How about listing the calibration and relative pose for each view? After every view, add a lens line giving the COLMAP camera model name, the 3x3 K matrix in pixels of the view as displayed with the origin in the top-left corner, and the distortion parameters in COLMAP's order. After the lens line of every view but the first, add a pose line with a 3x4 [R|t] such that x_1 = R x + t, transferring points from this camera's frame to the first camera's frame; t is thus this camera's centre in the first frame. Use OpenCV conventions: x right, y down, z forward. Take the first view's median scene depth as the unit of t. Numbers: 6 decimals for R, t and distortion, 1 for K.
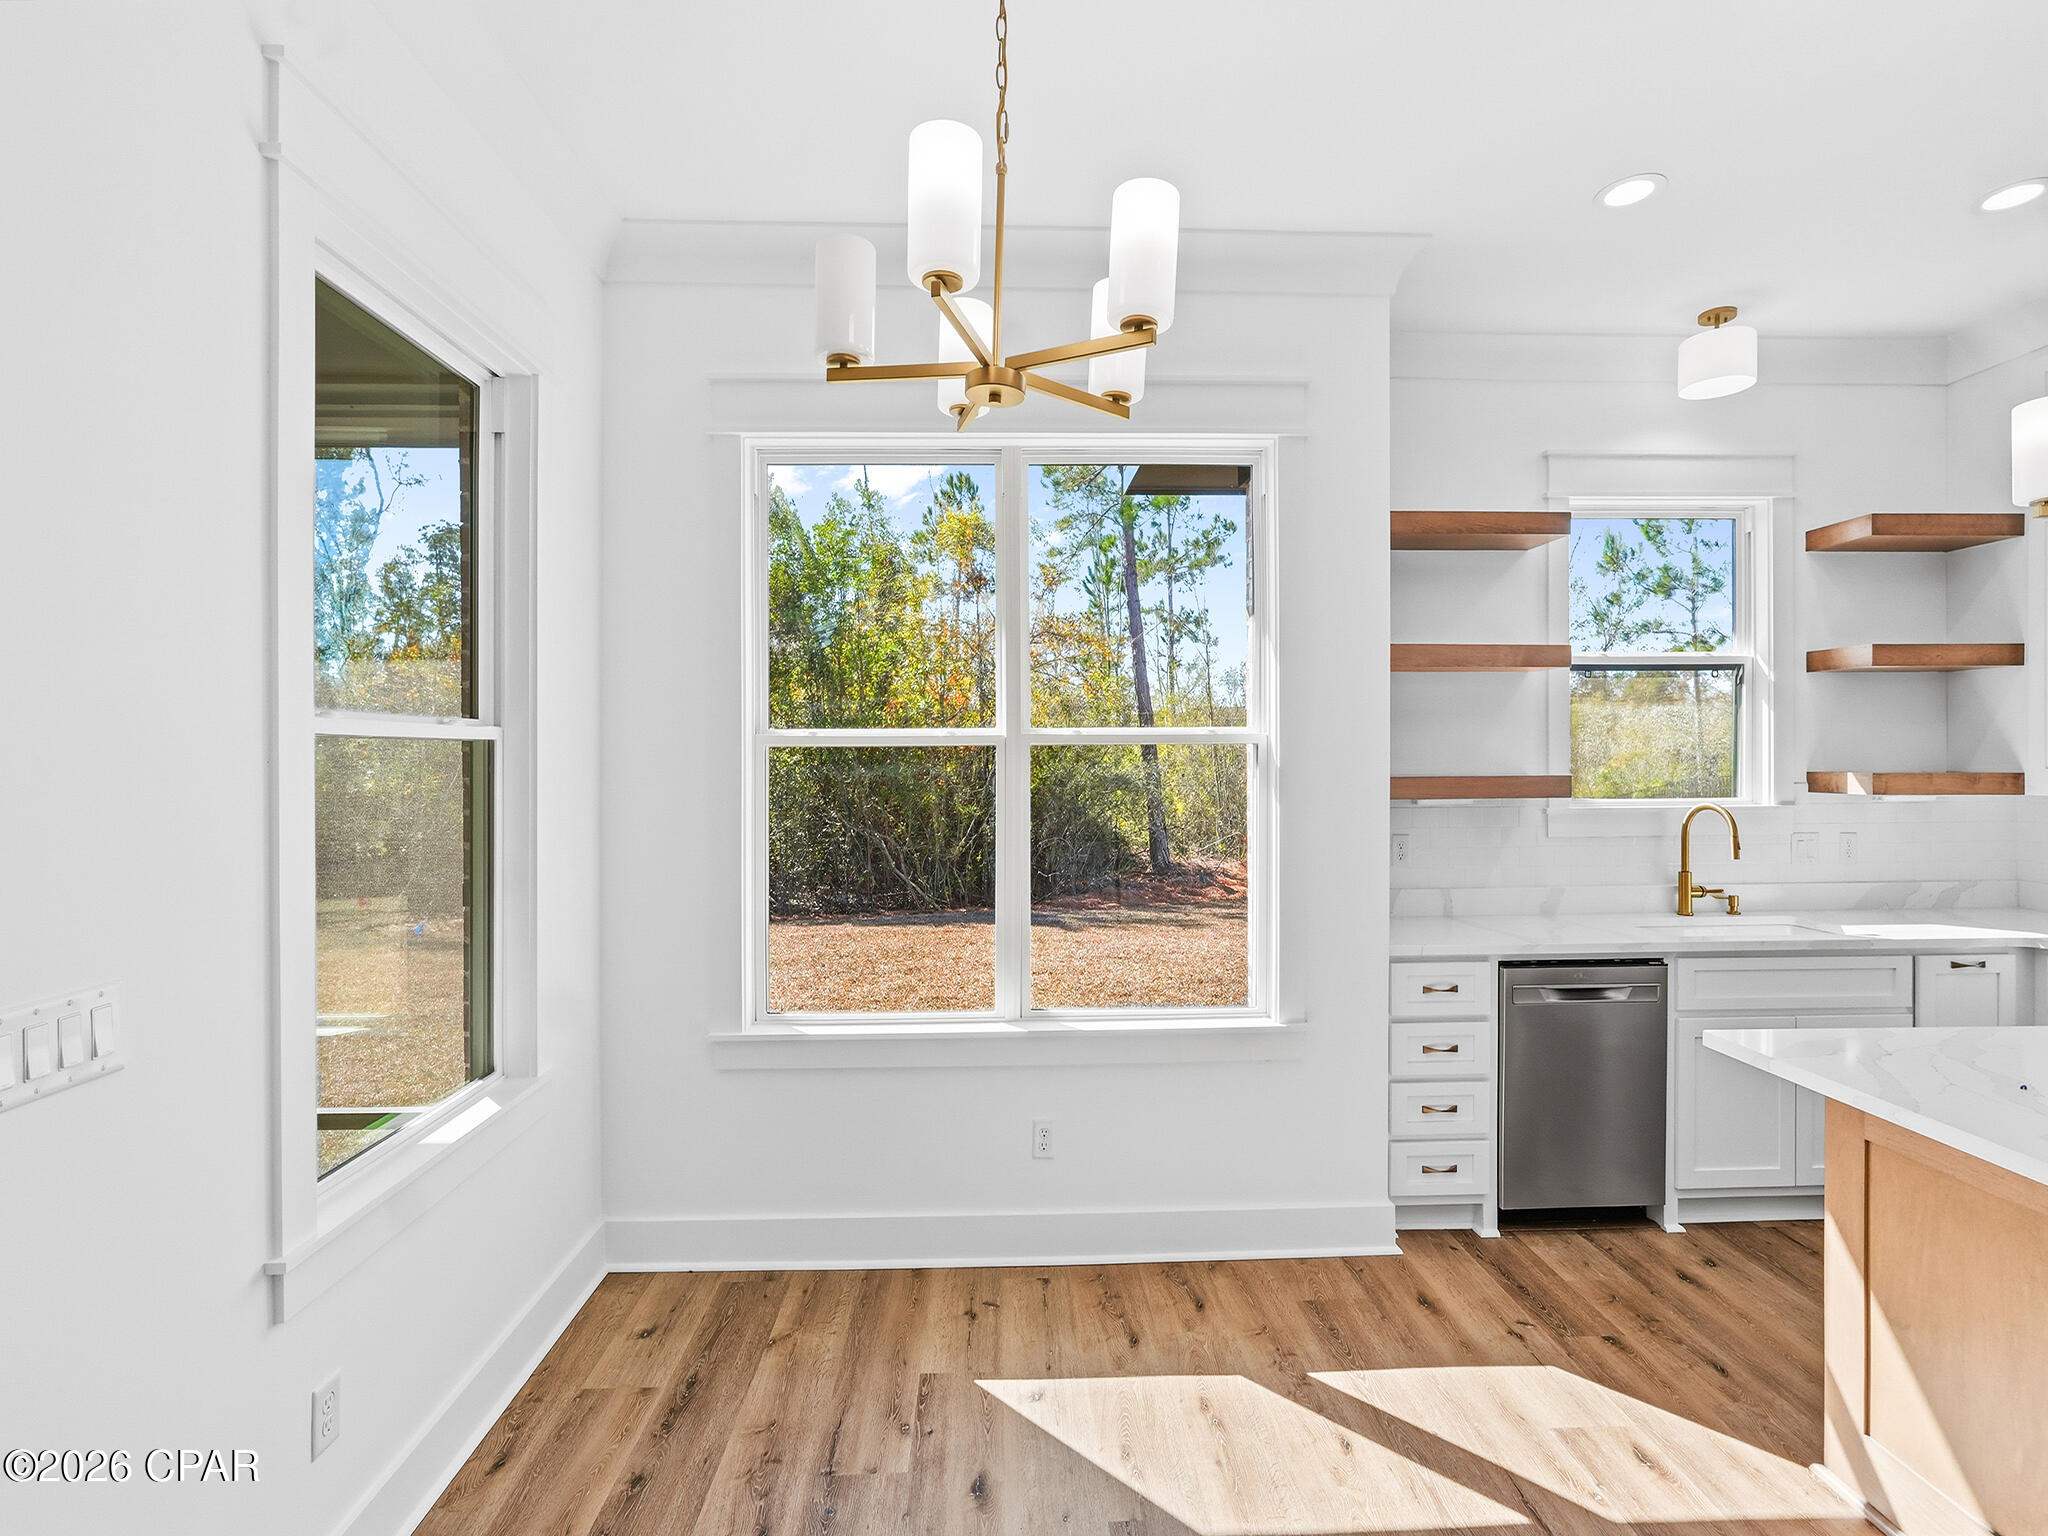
lens RADIAL K [[957.8, 0, 1029.4], [0, 957.8, 768.3], [0, 0, 1]] dist [-0.021074, 0.011256]
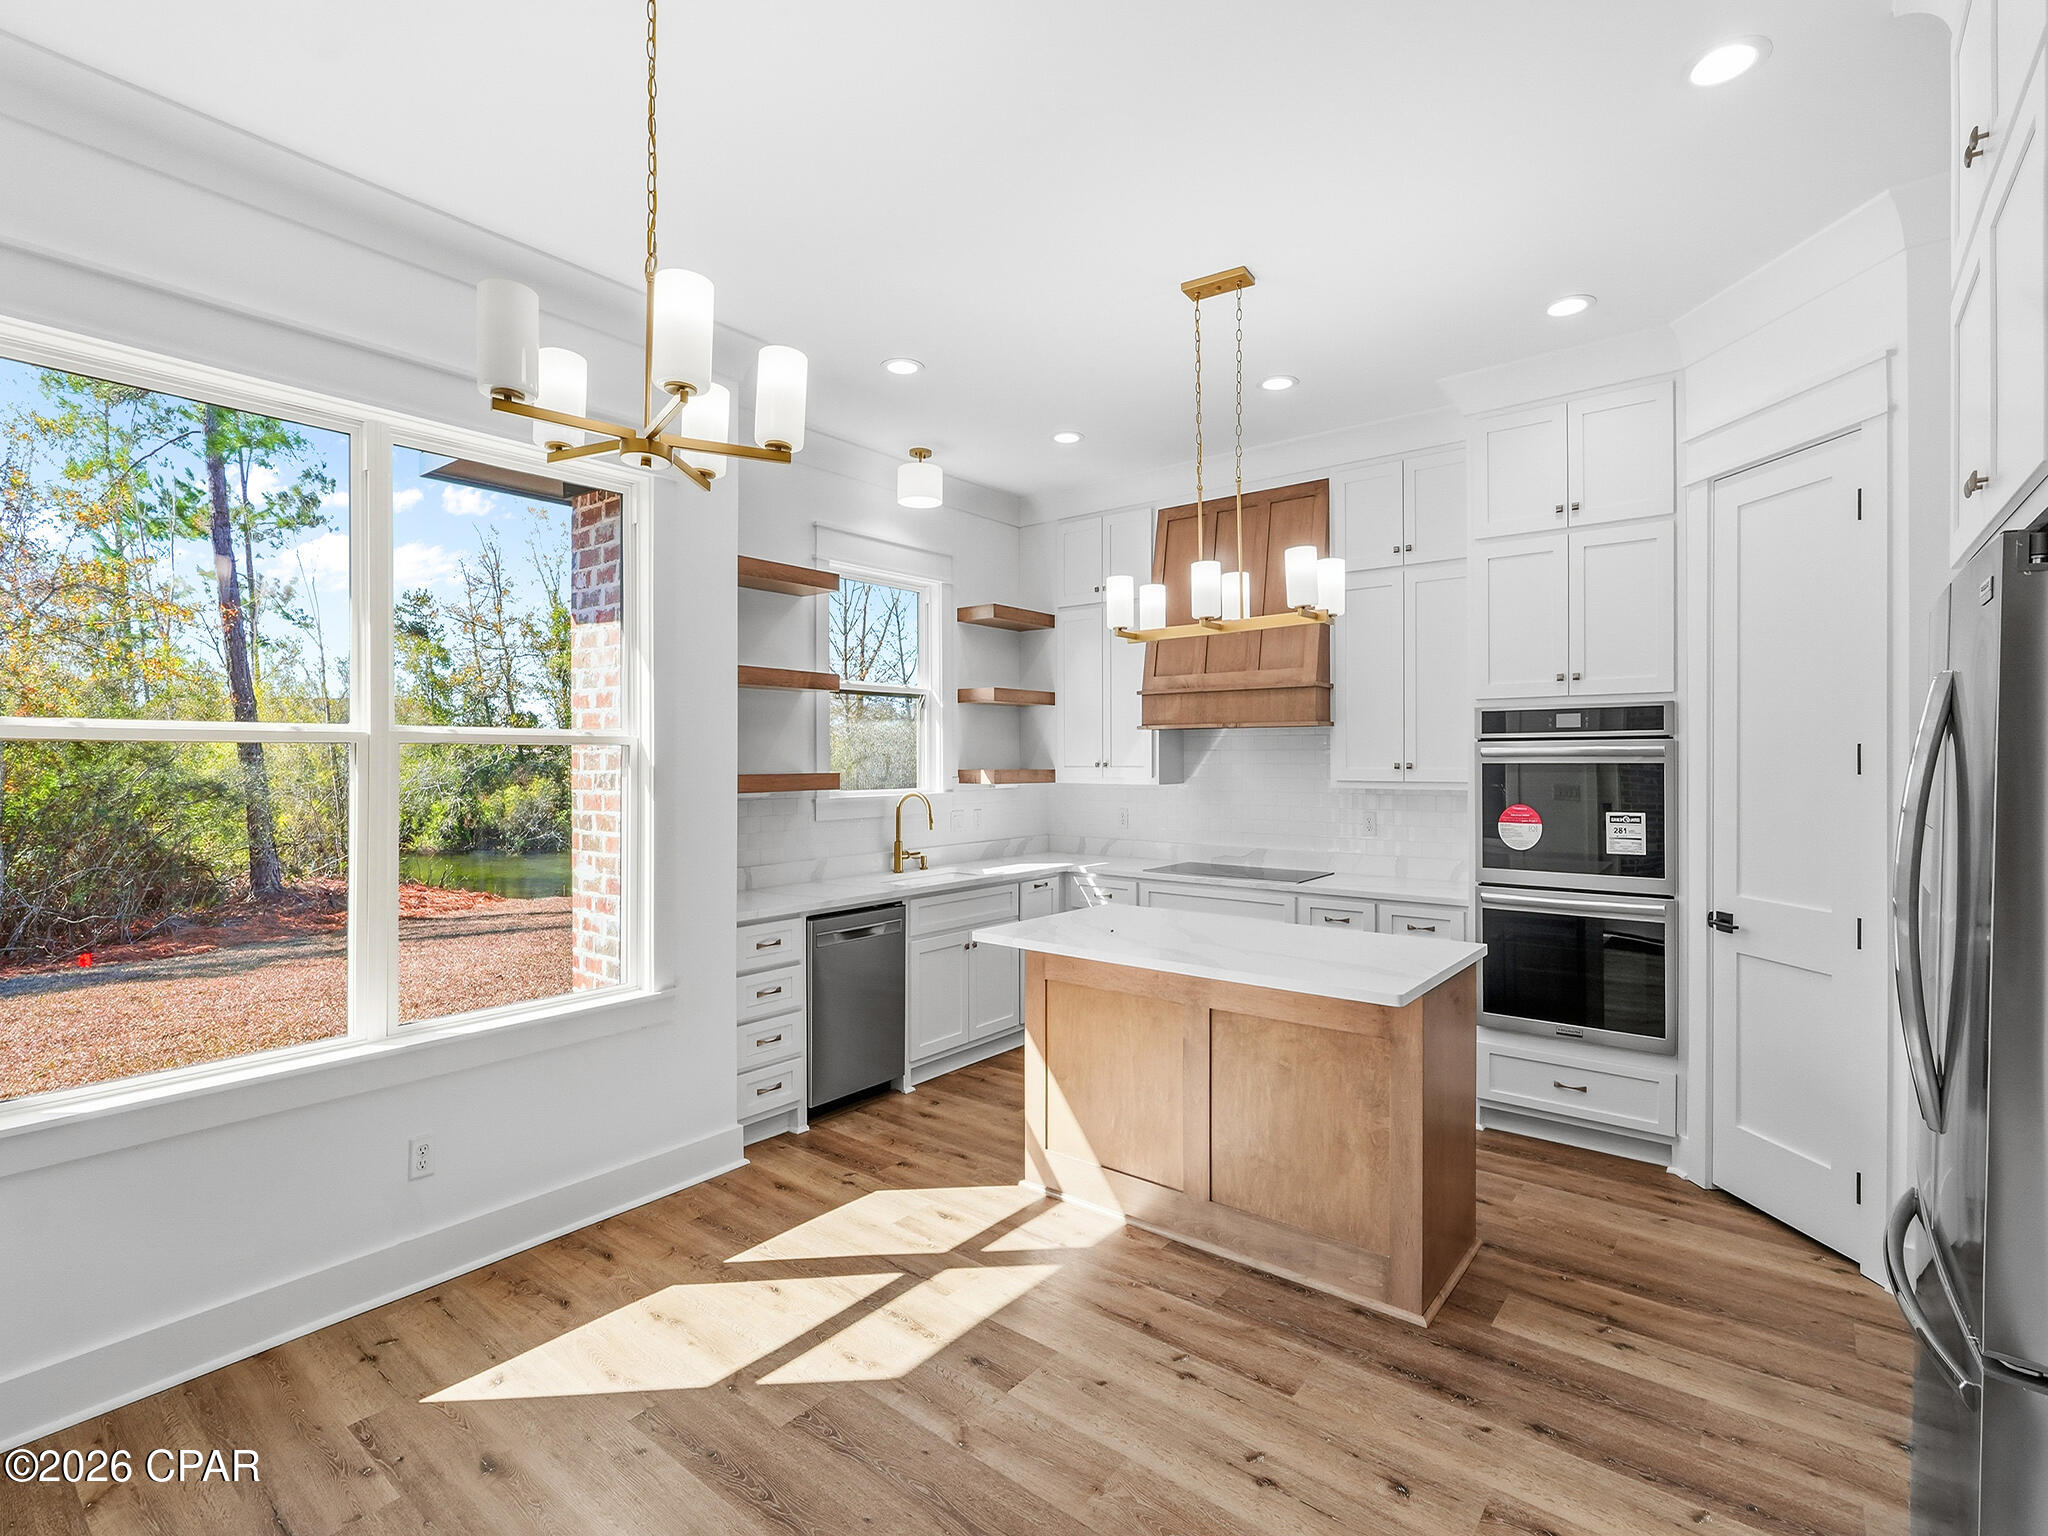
lens RADIAL K [[957.8, 0, 1029.4], [0, 957.8, 768.3], [0, 0, 1]] dist [-0.021074, 0.011256]
pose [[0.653190, -0.003145, 0.757188, -0.292853], [0.005536, 0.999984, -0.000622, 0.003798], [-0.757174, 0.004597, 0.653197, -0.077873]]
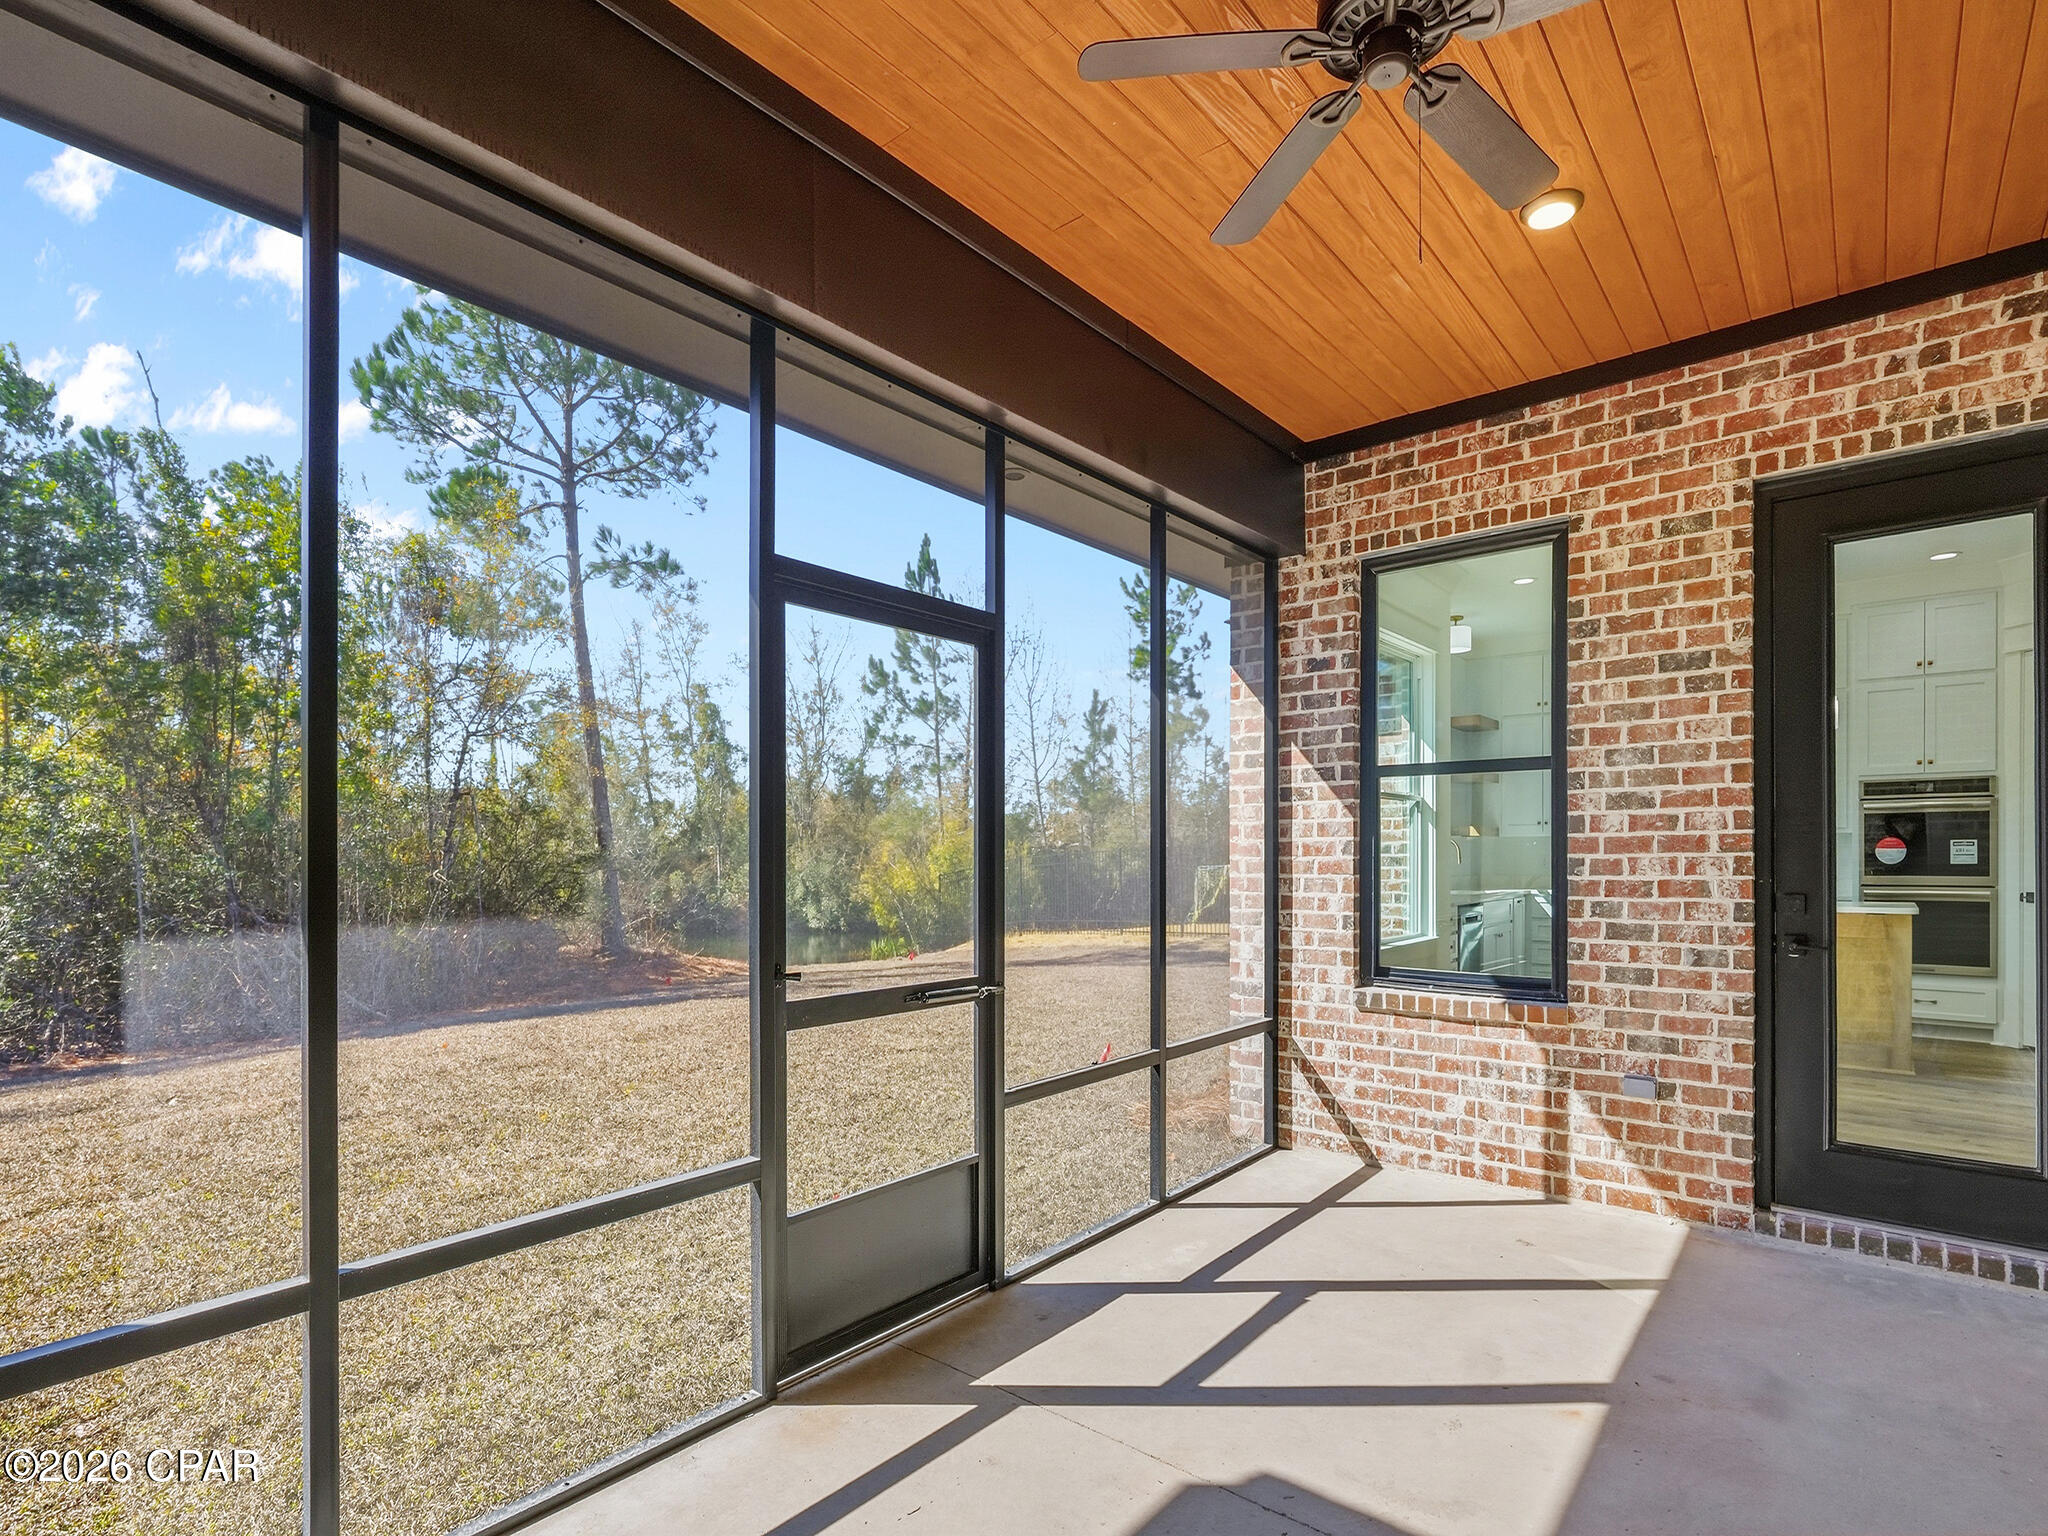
lens RADIAL K [[1037.9, 0, 1025.9], [0, 1037.9, 863.5], [0, 0, 1]] dist [-0.000037, -0.000061]
pose [[0.665775, -0.002233, 0.746149, -1.948232], [0.007566, 0.999964, -0.003759, 0.107961], [-0.746114, 0.008148, 0.665768, 0.154052]]
